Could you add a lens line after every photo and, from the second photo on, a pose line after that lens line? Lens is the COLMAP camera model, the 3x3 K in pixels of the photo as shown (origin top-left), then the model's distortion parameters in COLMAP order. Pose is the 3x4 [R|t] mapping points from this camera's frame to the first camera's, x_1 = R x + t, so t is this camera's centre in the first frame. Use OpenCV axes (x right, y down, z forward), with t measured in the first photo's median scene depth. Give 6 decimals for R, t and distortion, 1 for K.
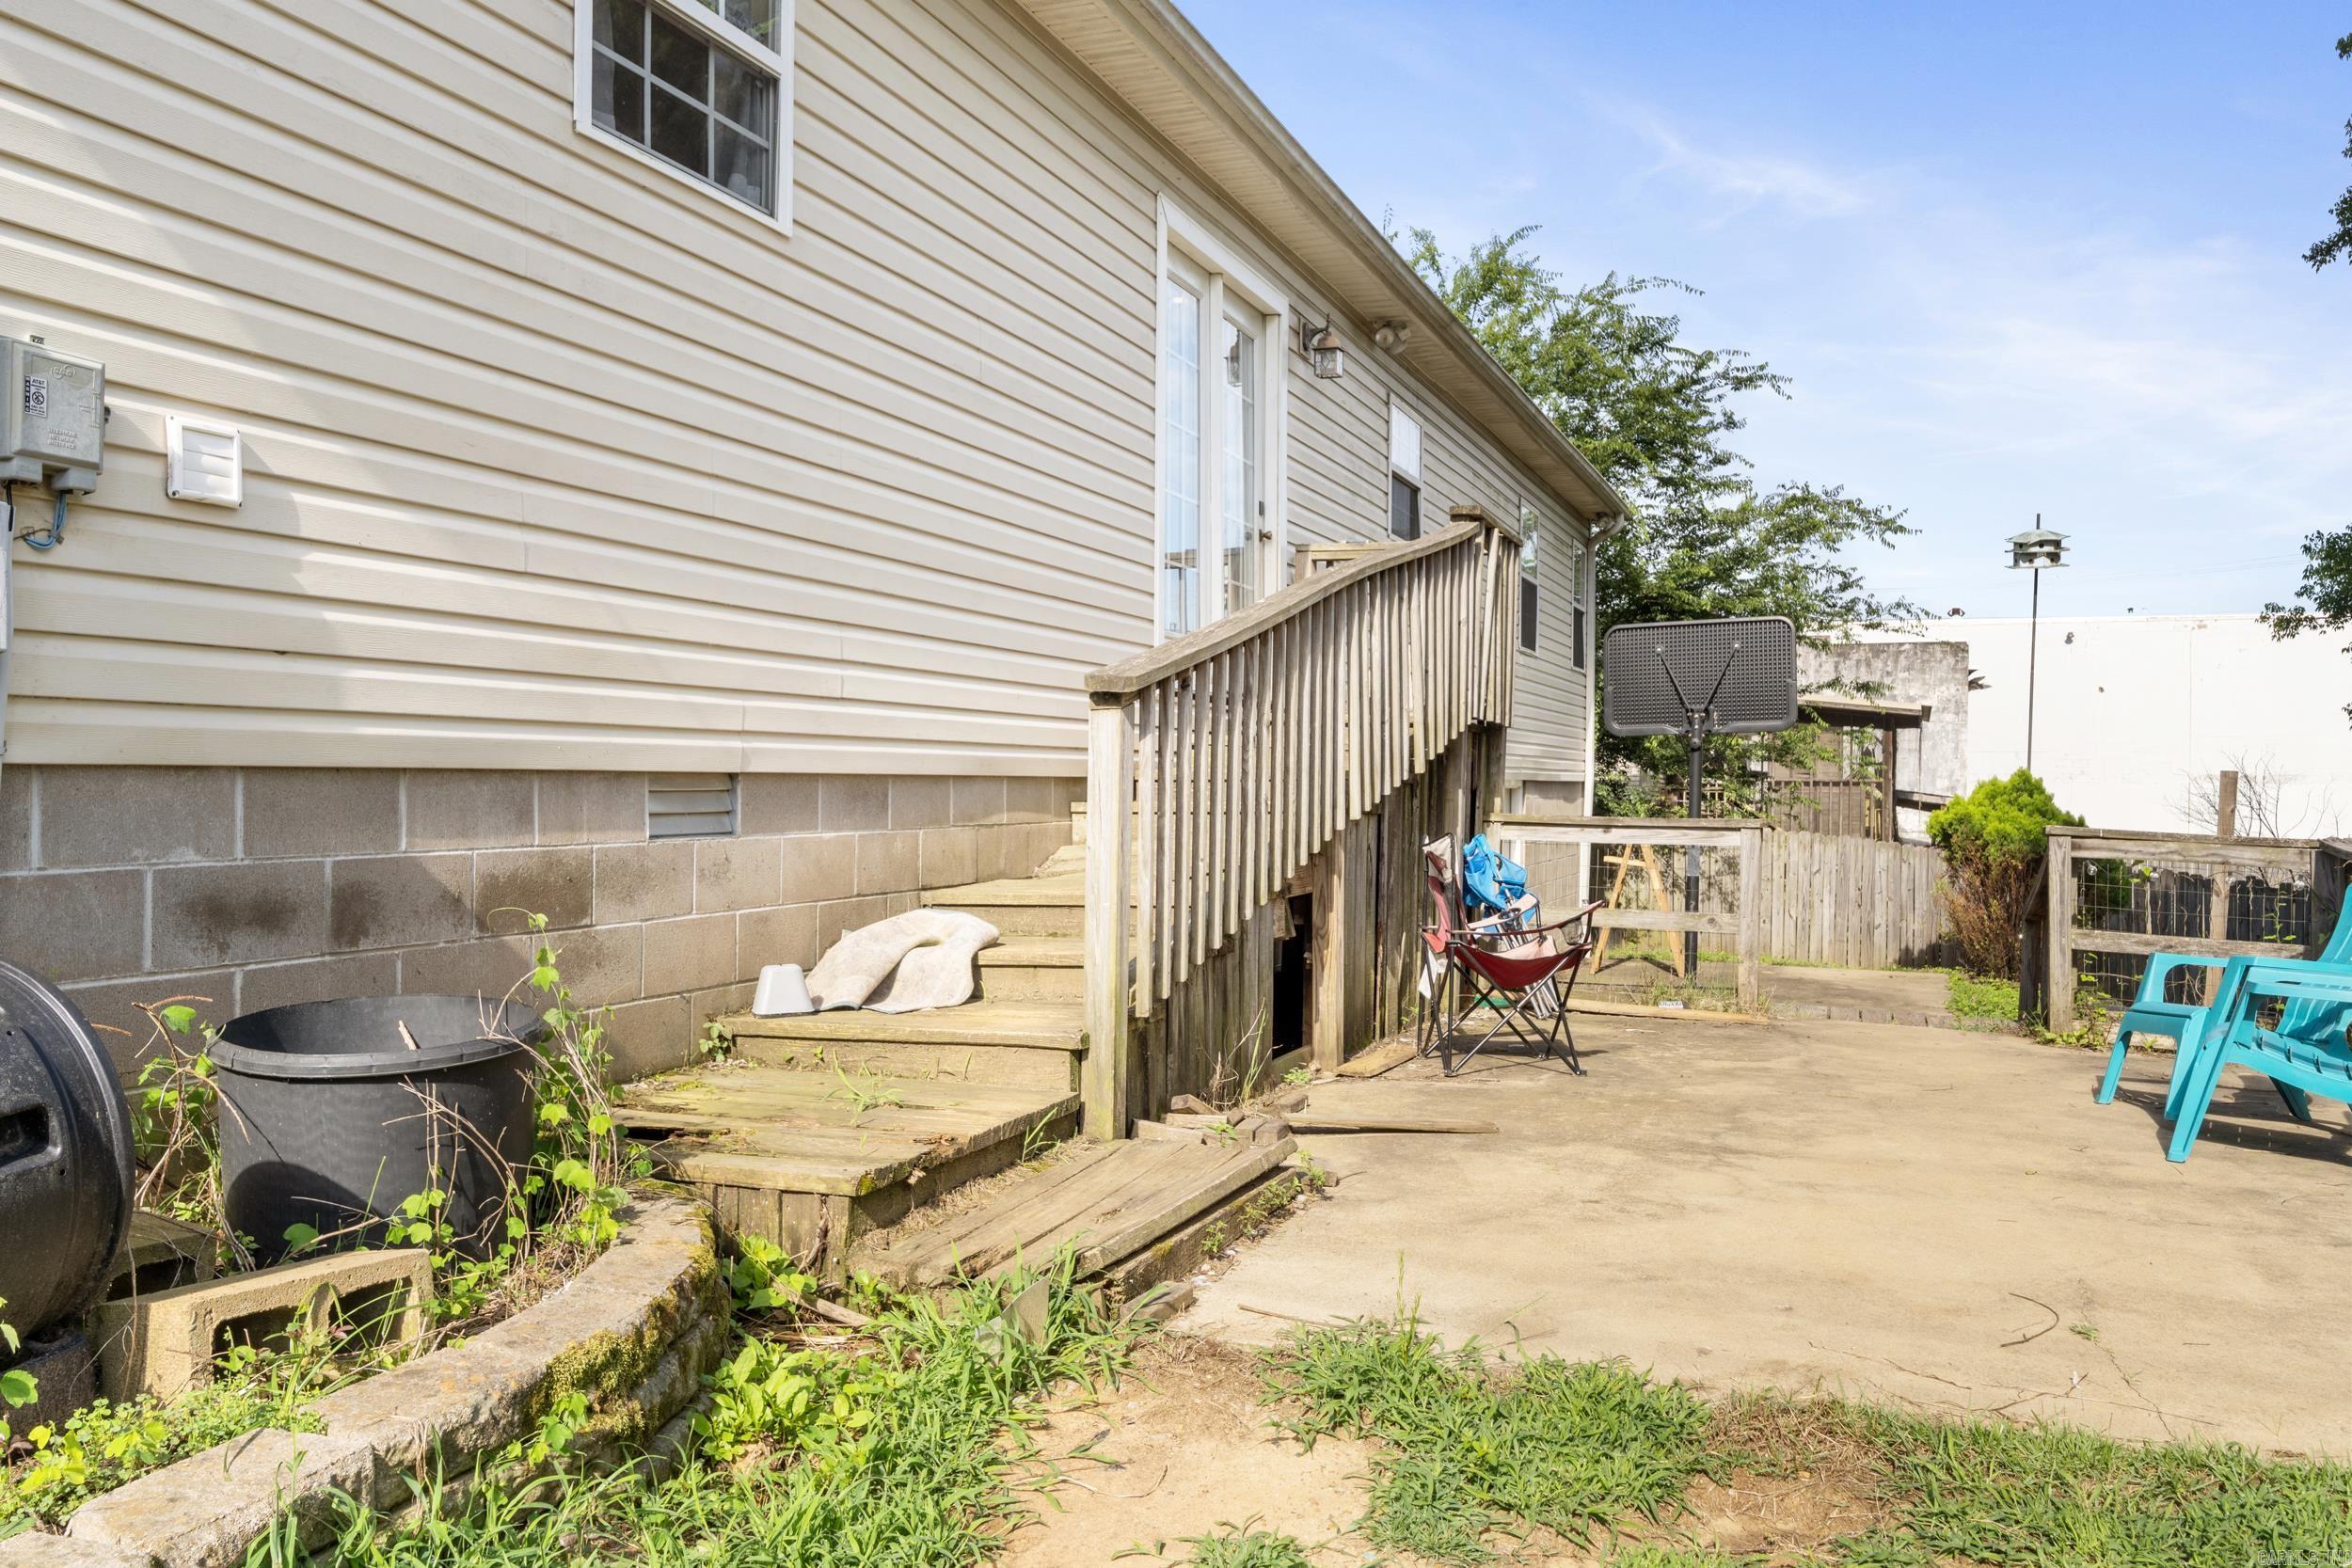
lens RADIAL K [[1792.3, 0, 1175.9], [0, 1792.3, 776.2], [0, 0, 1]] dist [-0.002006, 0.003261]
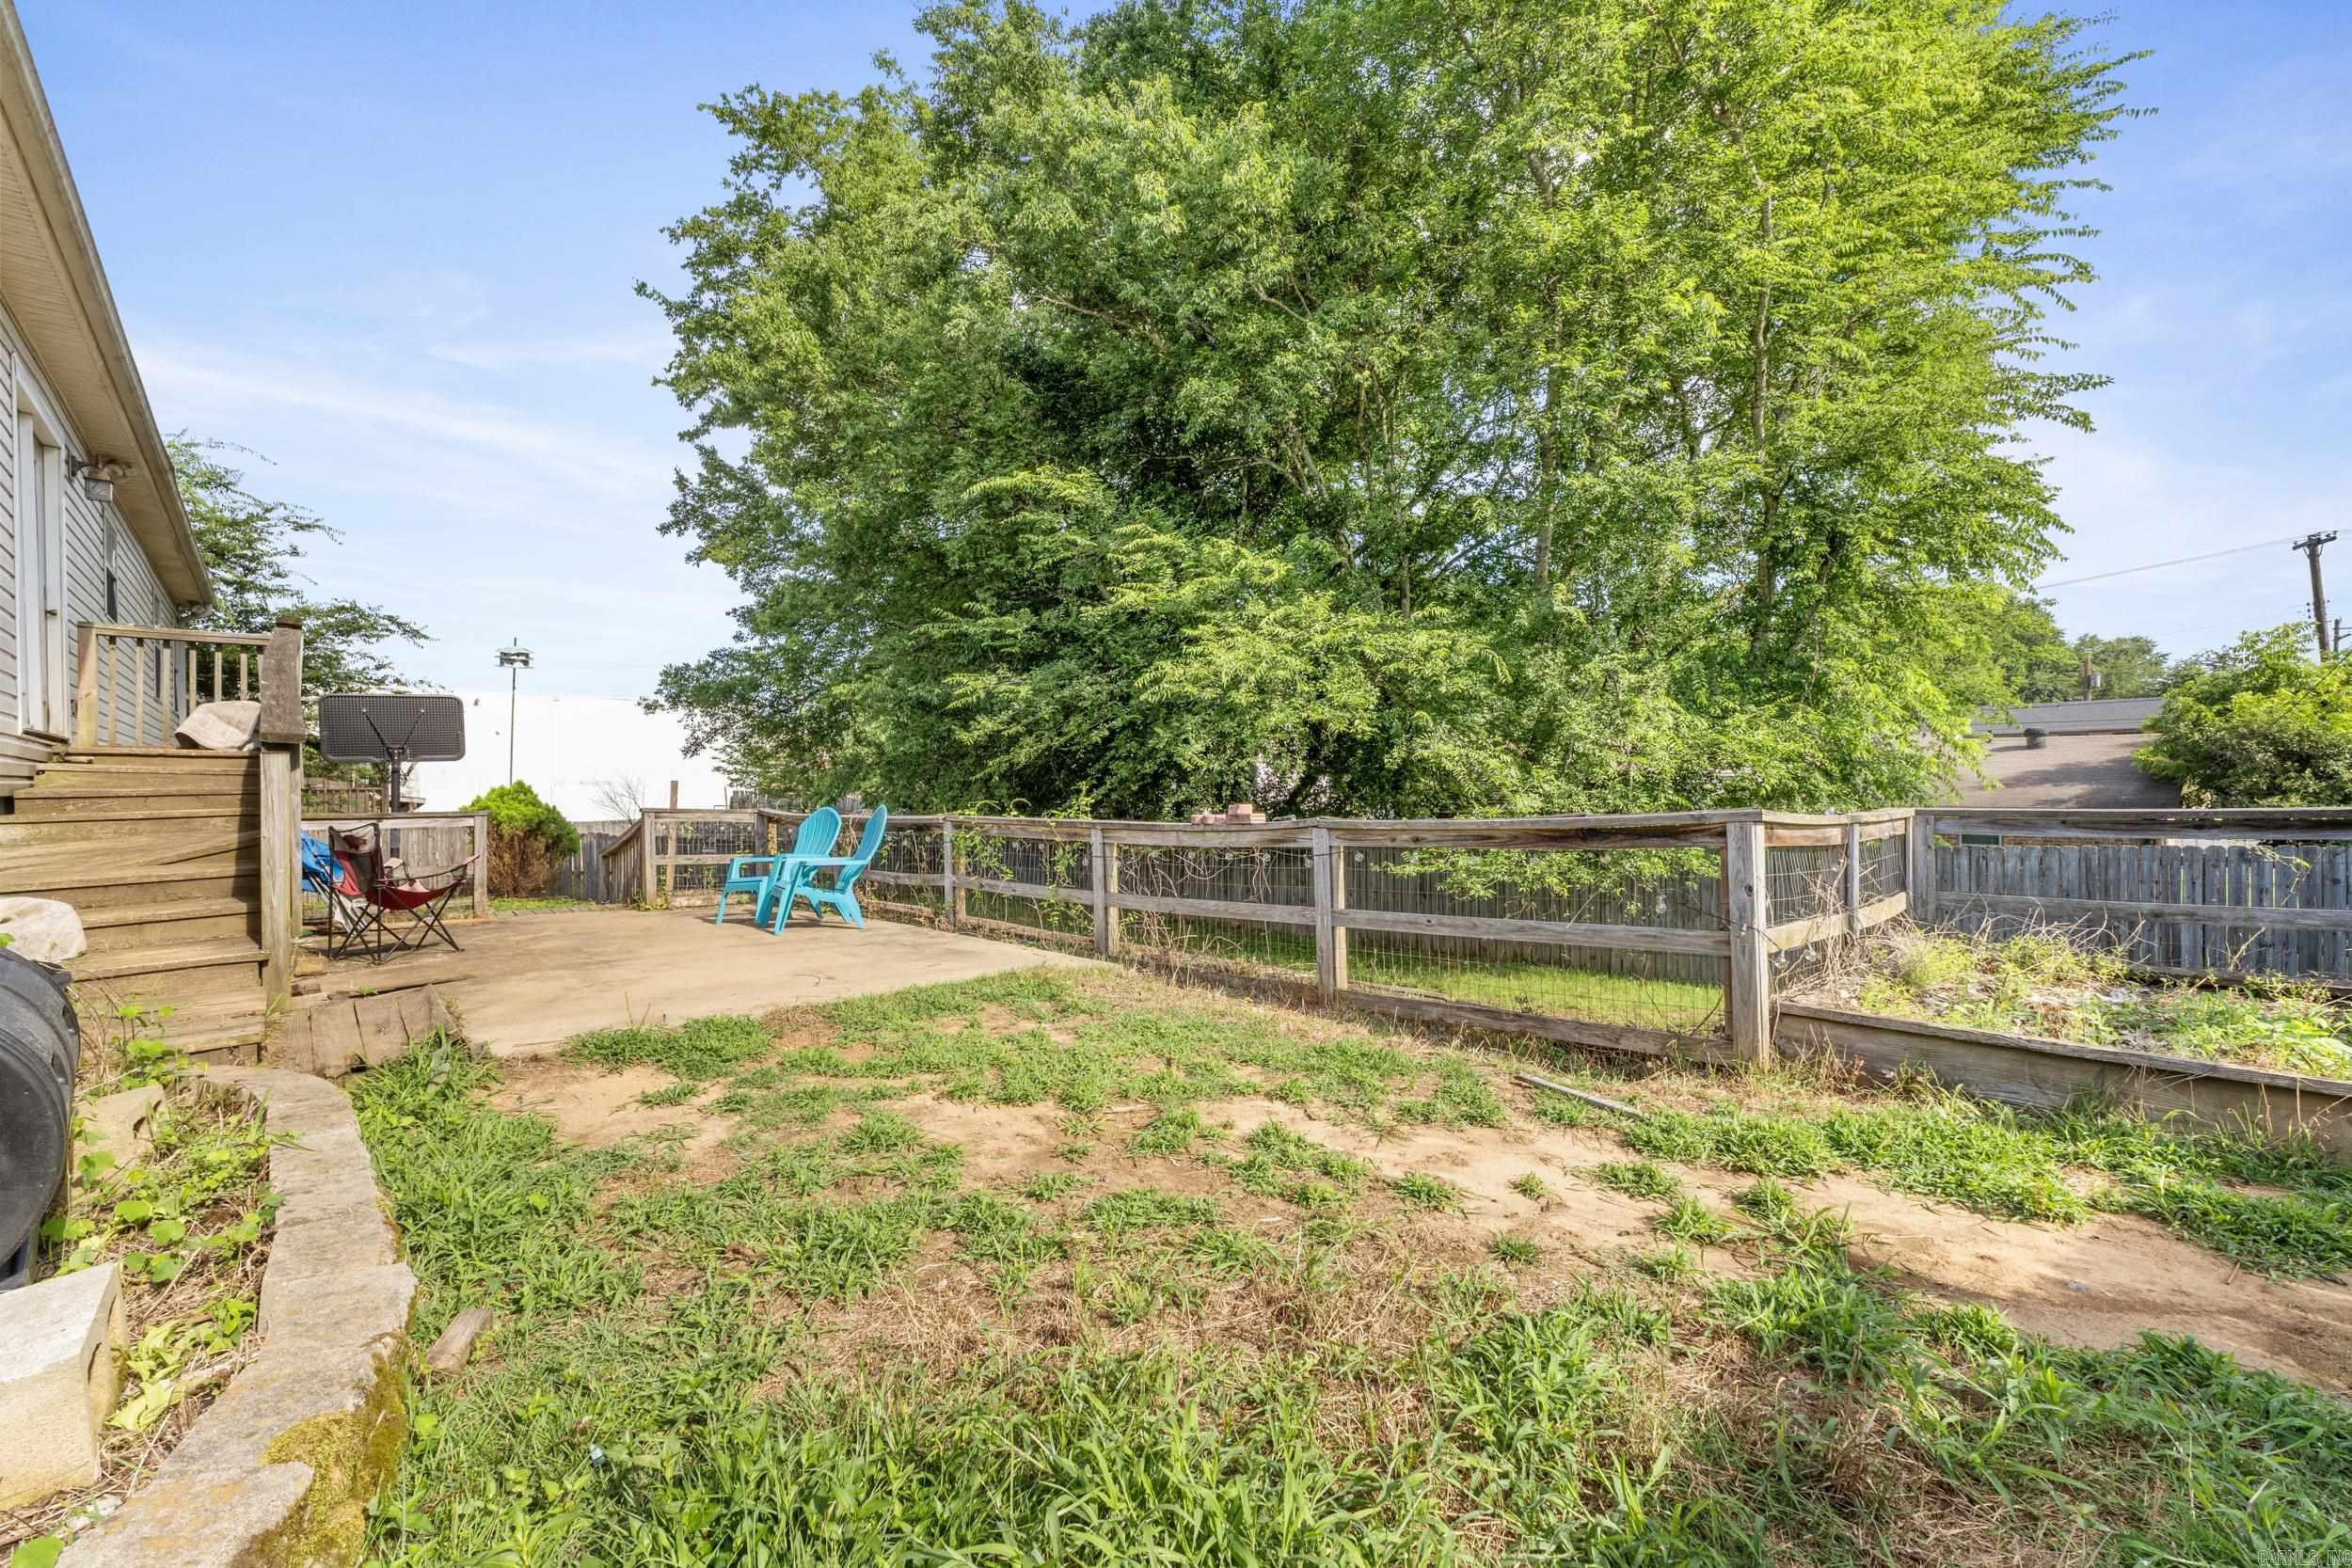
lens RADIAL K [[1003.2, 0, 1173.2], [0, 1003.2, 785.1], [0, 0, 1]] dist [0.003569, 0.000680]
pose [[0.453057, -0.015689, 0.891343, -0.112544], [0.013421, 0.999852, 0.010777, -0.001089], [-0.891380, 0.007080, 0.453201, -0.038494]]
